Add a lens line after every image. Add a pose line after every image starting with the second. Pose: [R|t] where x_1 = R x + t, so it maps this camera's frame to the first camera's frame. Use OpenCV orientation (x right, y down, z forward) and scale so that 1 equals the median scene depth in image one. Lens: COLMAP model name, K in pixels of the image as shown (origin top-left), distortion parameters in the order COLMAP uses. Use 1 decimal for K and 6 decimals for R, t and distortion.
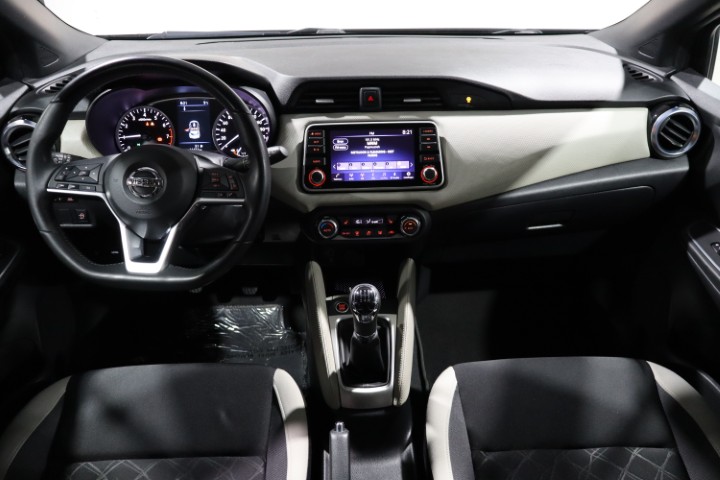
lens RADIAL K [[601.0, 0, 360.0], [0, 601.0, 240.0], [0, 0, 1]] dist [-0.002610, -0.000213]
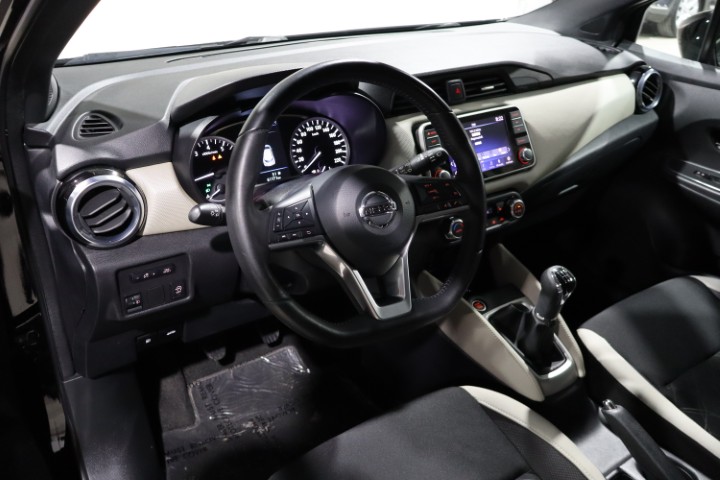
lens RADIAL K [[601.0, 0, 360.0], [0, 601.0, 240.0], [0, 0, 1]] dist [-0.002610, -0.000213]
pose [[0.852415, -0.232103, 0.468527, -0.627510], [0.244245, 0.969056, 0.035691, -0.072784], [-0.462313, 0.084012, 0.882728, 0.226683]]
